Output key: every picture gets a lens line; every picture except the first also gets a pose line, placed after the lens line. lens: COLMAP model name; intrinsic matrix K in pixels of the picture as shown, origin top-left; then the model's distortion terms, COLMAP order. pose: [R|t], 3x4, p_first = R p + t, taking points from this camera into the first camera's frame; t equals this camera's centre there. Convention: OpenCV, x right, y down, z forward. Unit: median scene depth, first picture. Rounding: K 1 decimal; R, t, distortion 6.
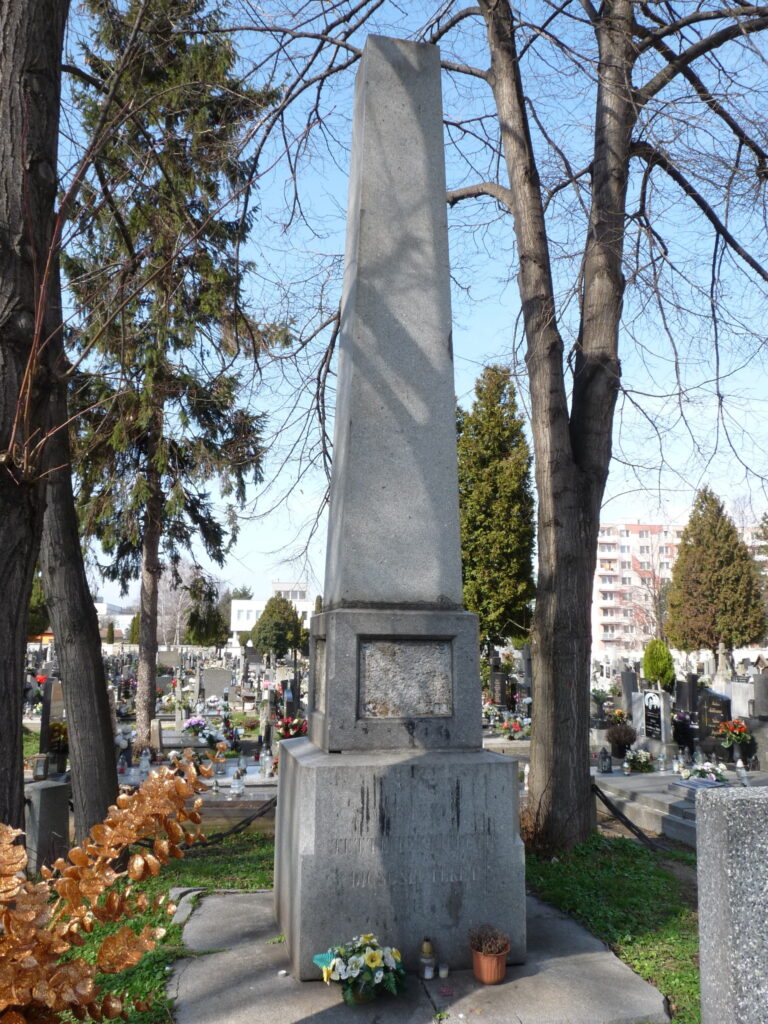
lens RADIAL K [[810.7, 0, 391.8], [0, 810.7, 502.6], [0, 0, 1]] dist [-0.028020, -0.014194]
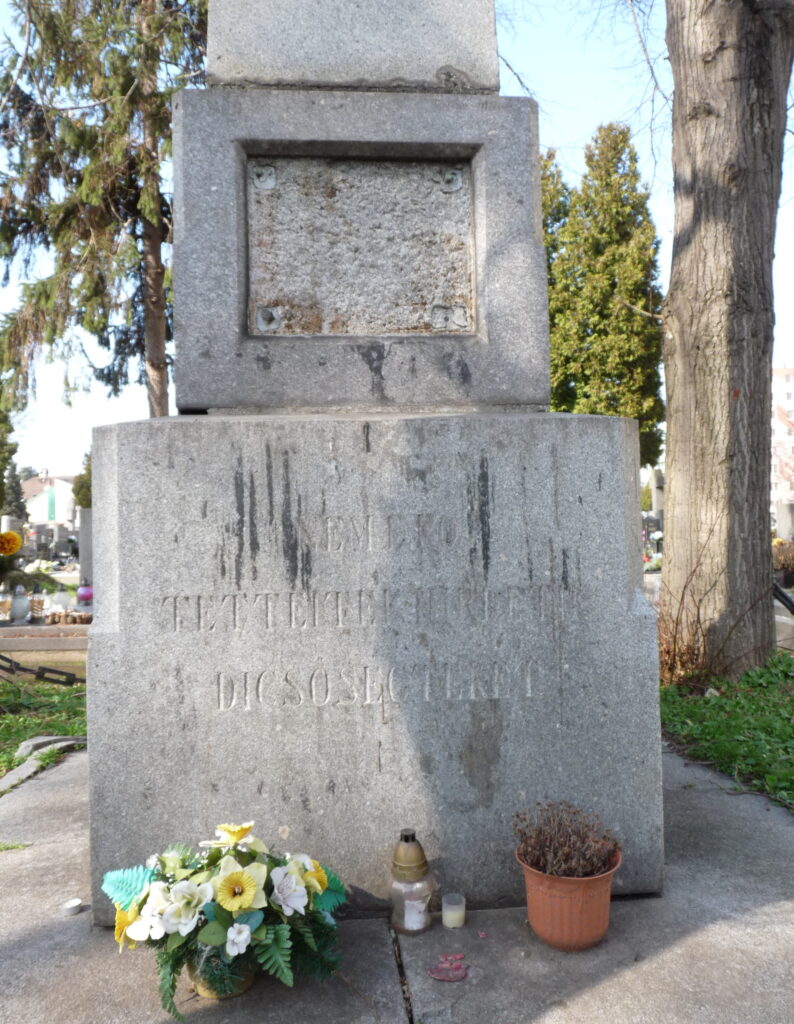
lens RADIAL K [[879.0, 0, 391.4], [0, 879.0, 504.0], [0, 0, 1]] dist [0.003322, -0.031119]
pose [[0.991212, -0.033797, -0.127893, 0.077048], [0.053758, 0.986293, 0.156003, 0.248282], [0.120867, -0.161508, 0.979442, 0.474163]]
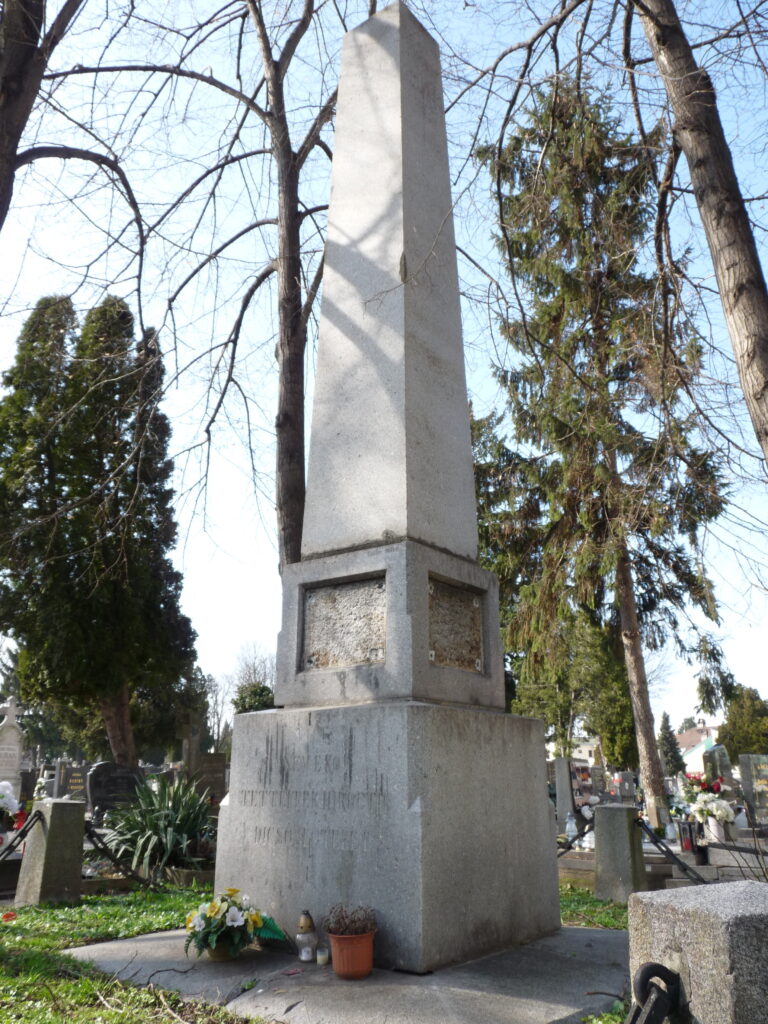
lens RADIAL K [[810.7, 0, 381.8], [0, 810.7, 509.7], [0, 0, 1]] dist [-0.028020, -0.014194]
pose [[0.651012, -0.244343, -0.718665, 0.641327], [0.140850, 0.969217, -0.201939, 0.250449], [0.745885, 0.030241, 0.665388, 0.384114]]
